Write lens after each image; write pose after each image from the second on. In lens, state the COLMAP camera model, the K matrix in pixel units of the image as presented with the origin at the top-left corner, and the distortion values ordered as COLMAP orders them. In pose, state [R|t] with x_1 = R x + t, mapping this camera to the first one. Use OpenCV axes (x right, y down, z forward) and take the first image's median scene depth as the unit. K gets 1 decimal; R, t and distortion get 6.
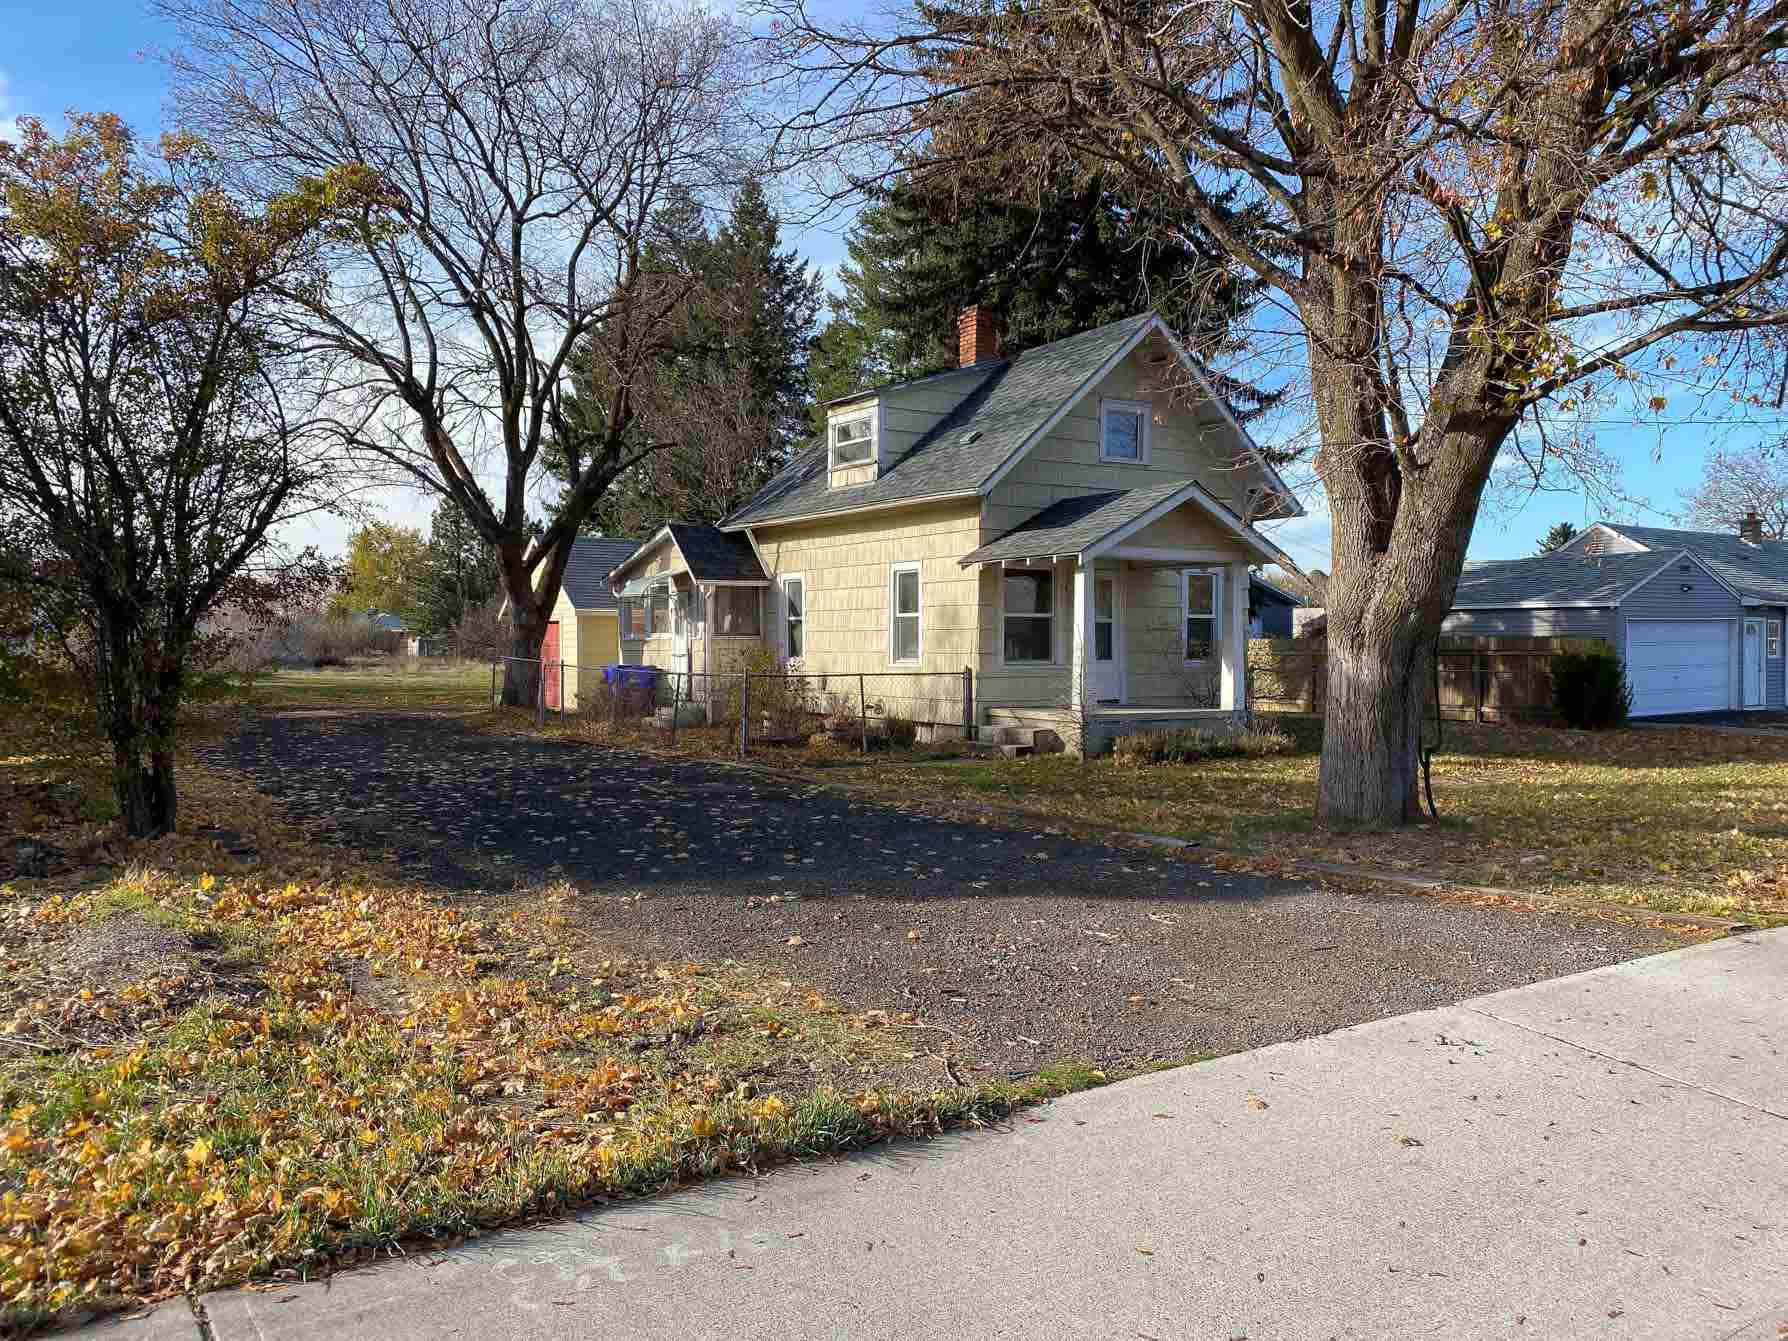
lens RADIAL K [[1375.2, 0, 895.8], [0, 1375.2, 666.3], [0, 0, 1]] dist [-0.013243, 0.009614]
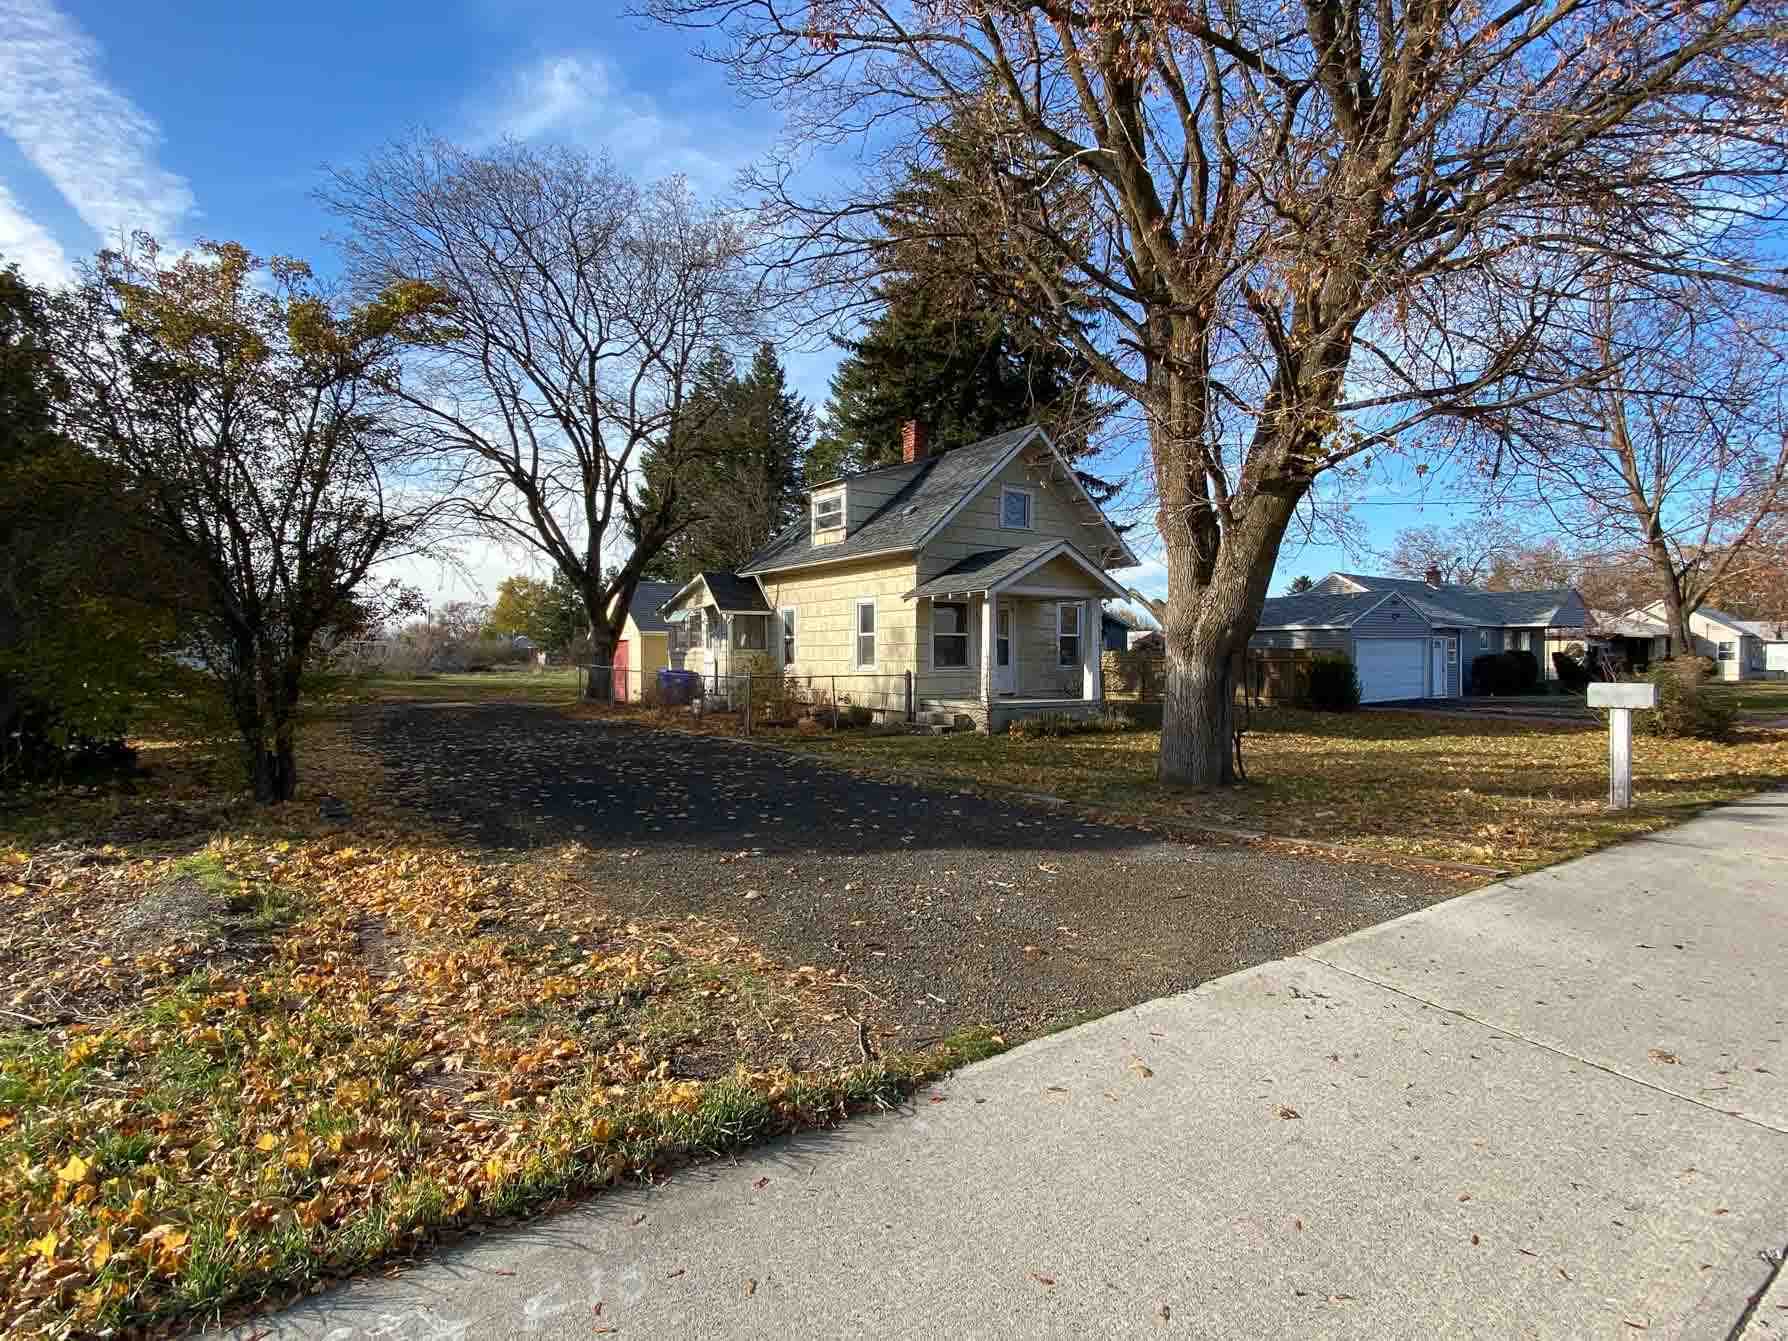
lens RADIAL K [[901.0, 0, 905.0], [0, 901.0, 668.2], [0, 0, 1]] dist [-0.005627, -0.006141]
pose [[0.999146, -0.002762, 0.041236, 0.010400], [0.002865, 0.999993, -0.002453, 0.000223], [-0.041229, 0.002569, 0.999146, 0.065440]]
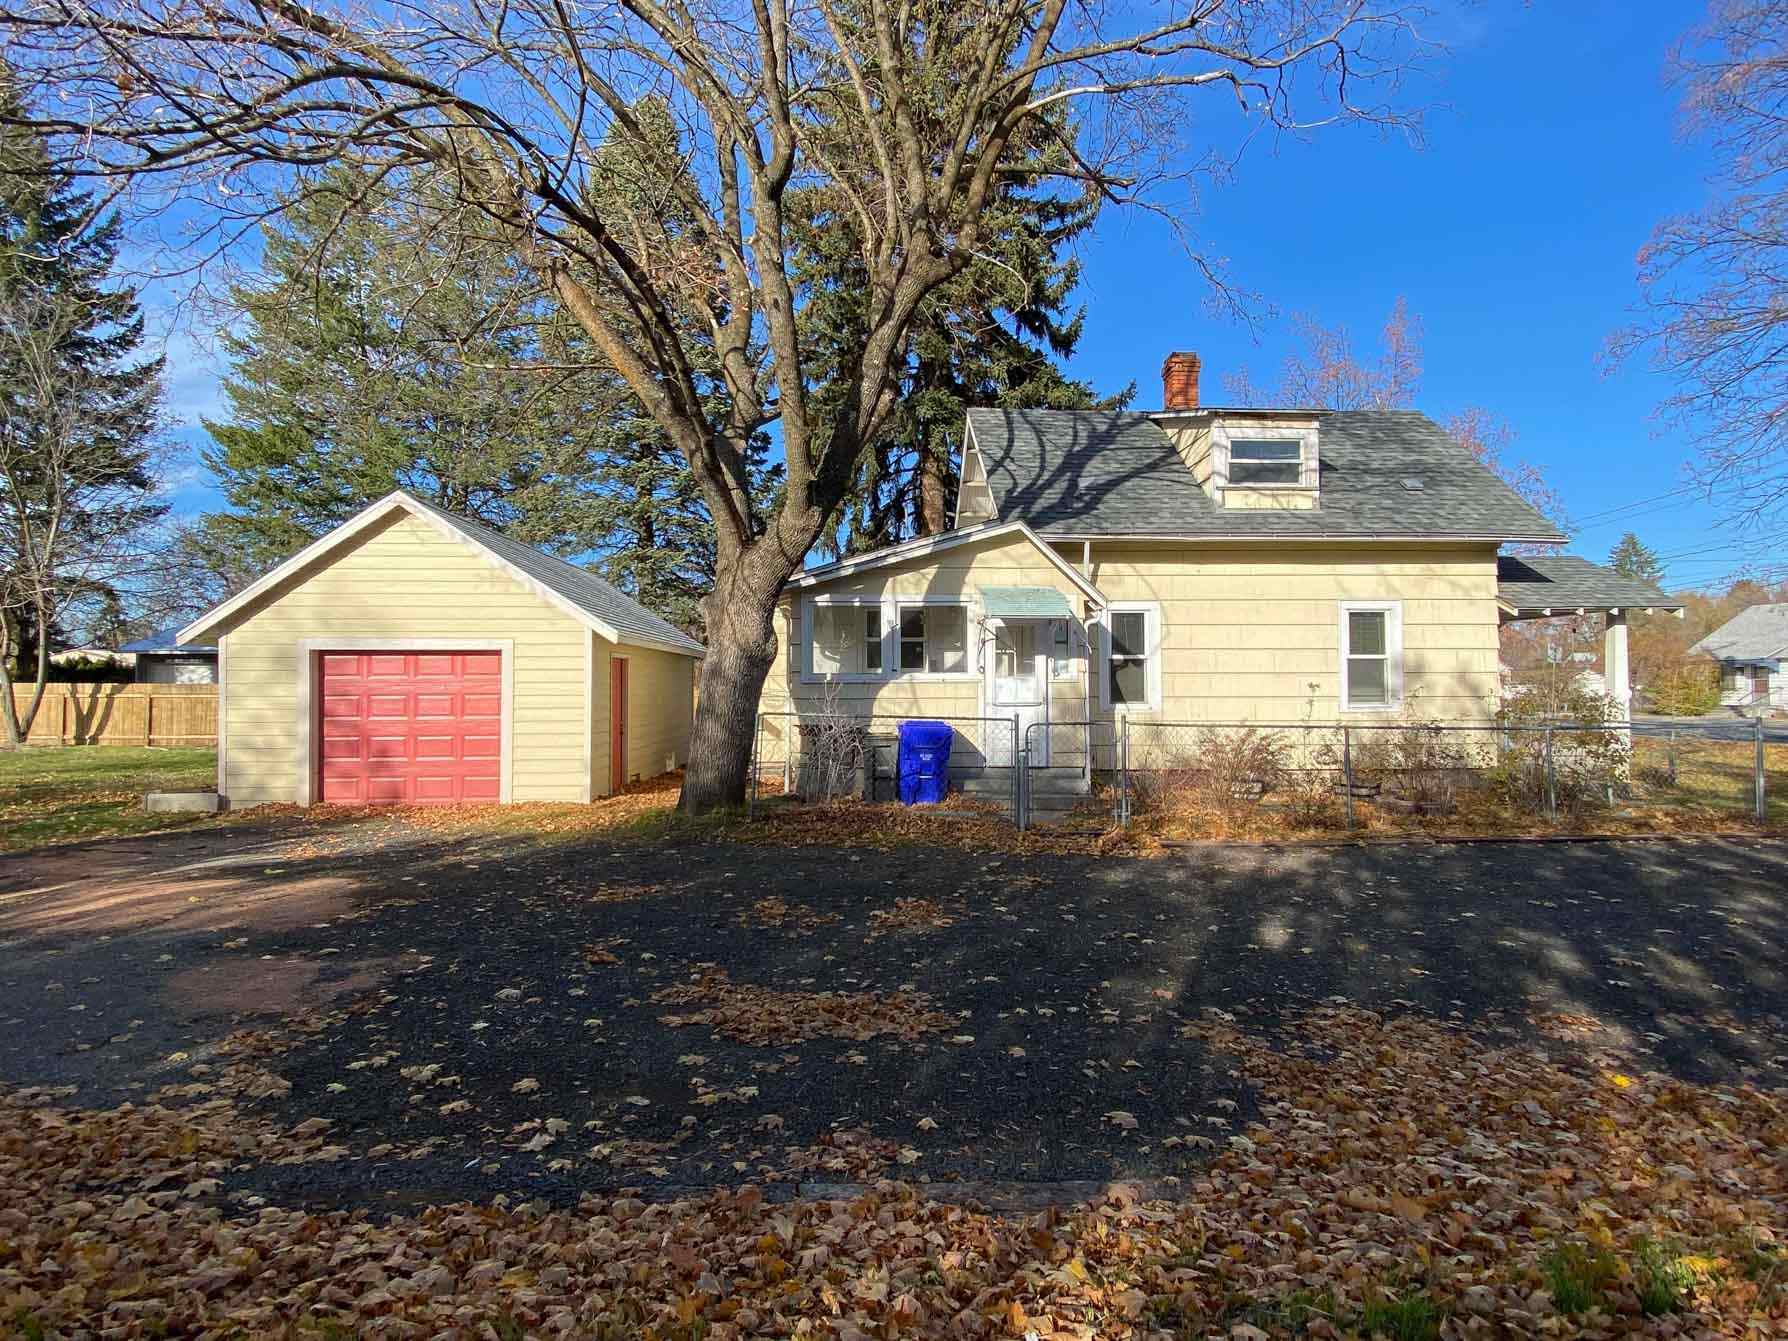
lens RADIAL K [[901.0, 0, 910.4], [0, 901.0, 669.1], [0, 0, 1]] dist [-0.005627, -0.006141]
pose [[0.550965, 0.024306, 0.834174, -0.736537], [0.015045, 0.999124, -0.039049, -0.010674], [-0.834393, 0.034065, 0.550117, 1.002876]]
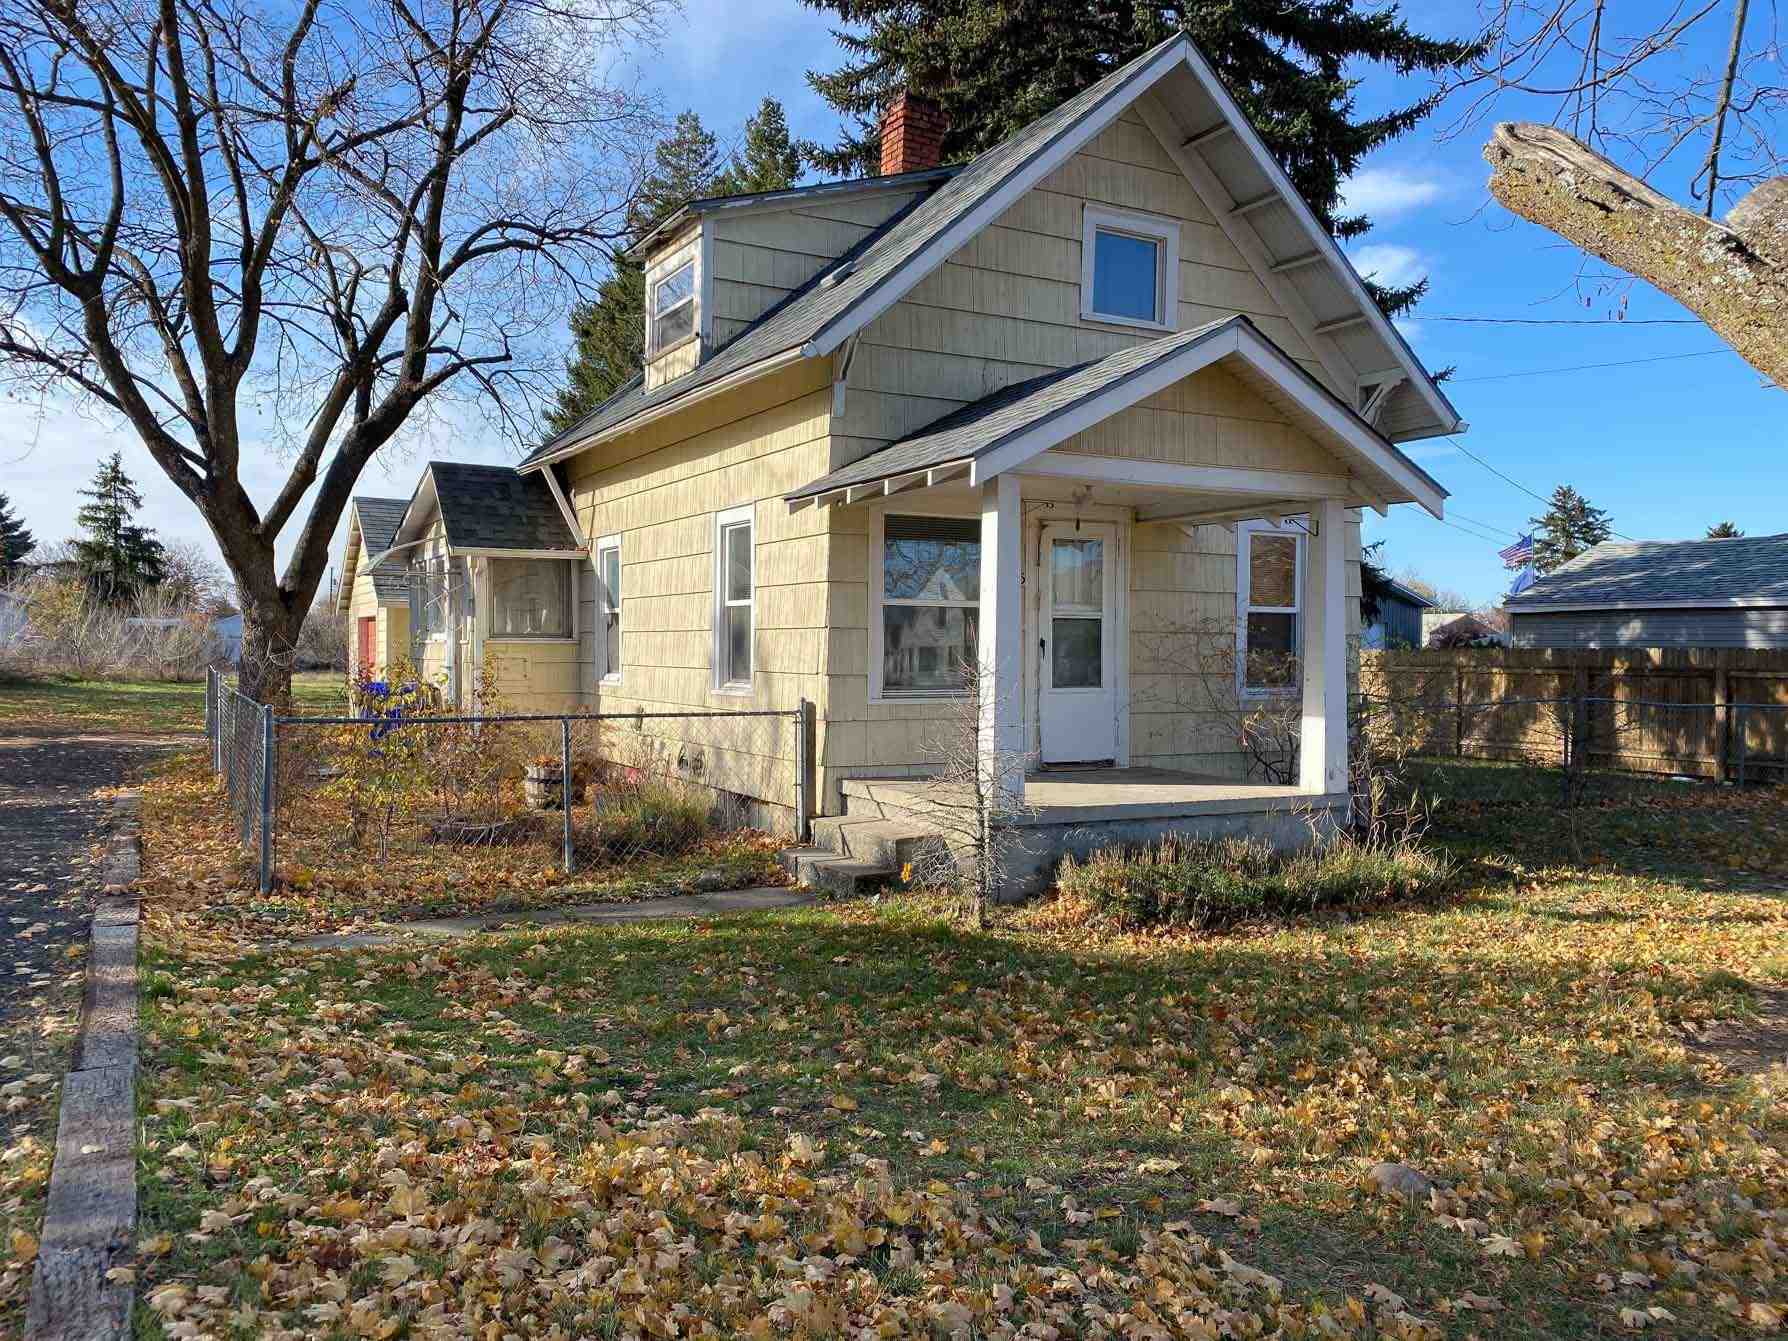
lens RADIAL K [[1375.2, 0, 898.5], [0, 1375.2, 662.7], [0, 0, 1]] dist [-0.013243, 0.009614]
pose [[0.996828, 0.009654, -0.079001, 0.129321], [-0.010150, 0.999931, -0.005877, -0.011310], [0.078938, 0.006660, 0.996857, 0.485406]]
